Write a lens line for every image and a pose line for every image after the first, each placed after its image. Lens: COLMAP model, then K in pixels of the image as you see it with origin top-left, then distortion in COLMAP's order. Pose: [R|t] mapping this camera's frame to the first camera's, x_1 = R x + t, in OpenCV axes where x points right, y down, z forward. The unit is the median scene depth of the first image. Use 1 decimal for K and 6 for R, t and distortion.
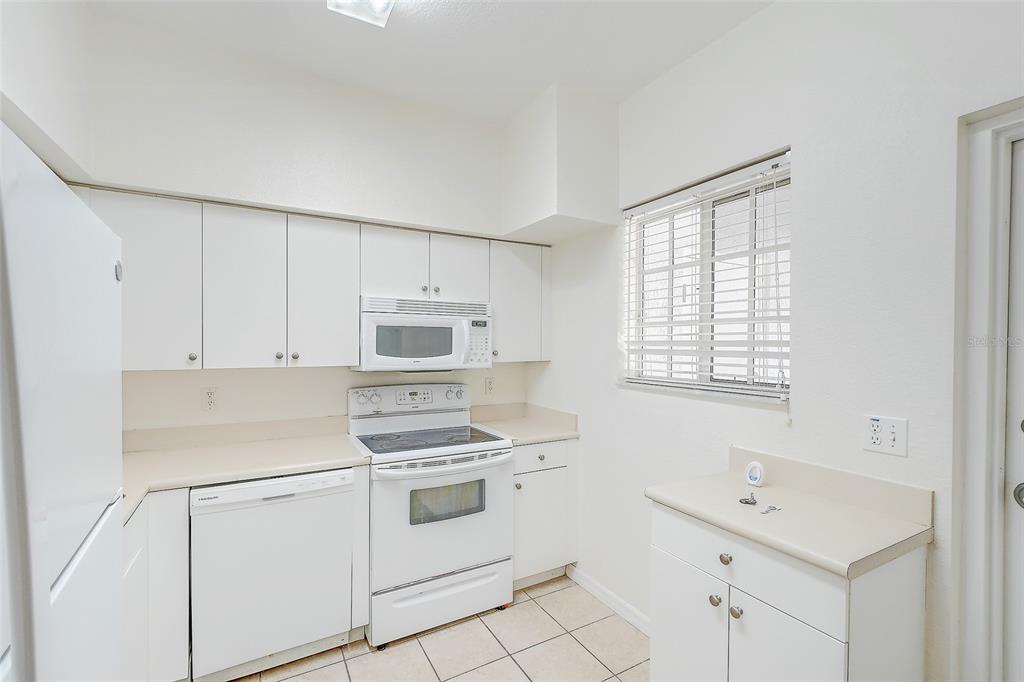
lens RADIAL K [[448.8, 0, 512.0], [0, 448.8, 343.9], [0, 0, 1]] dist [0.015033, 0.000526]
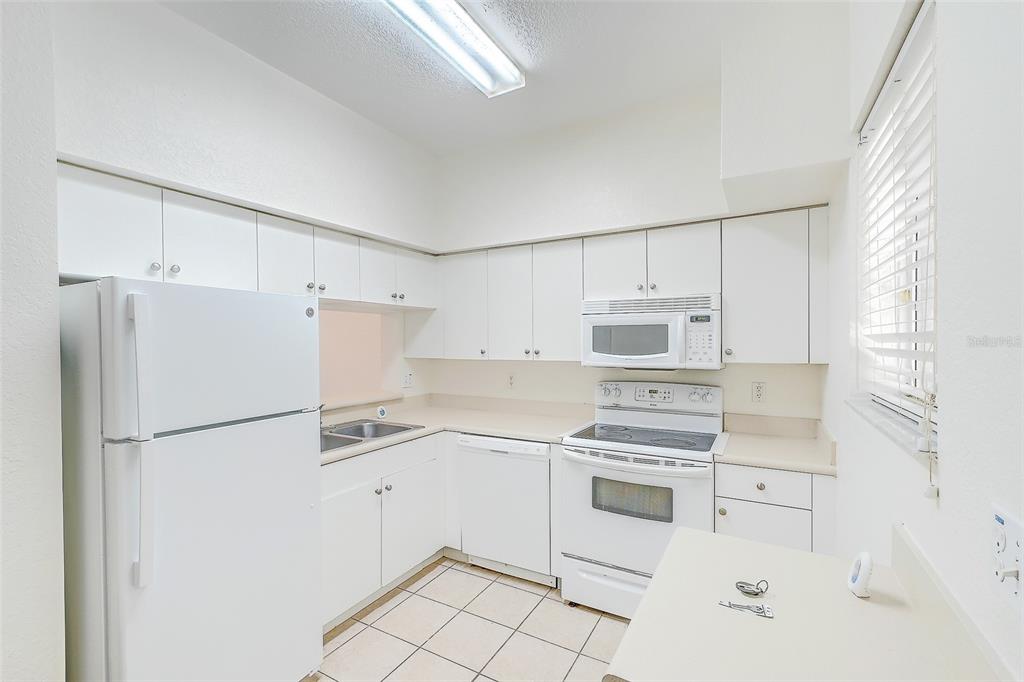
lens RADIAL K [[448.8, 0, 512.7], [0, 448.8, 344.3], [0, 0, 1]] dist [0.015033, 0.000526]
pose [[0.520608, -0.003699, -0.853788, 0.532680], [0.008159, 0.999967, 0.000642, 0.002614], [0.853757, -0.007300, 0.520621, 0.234225]]
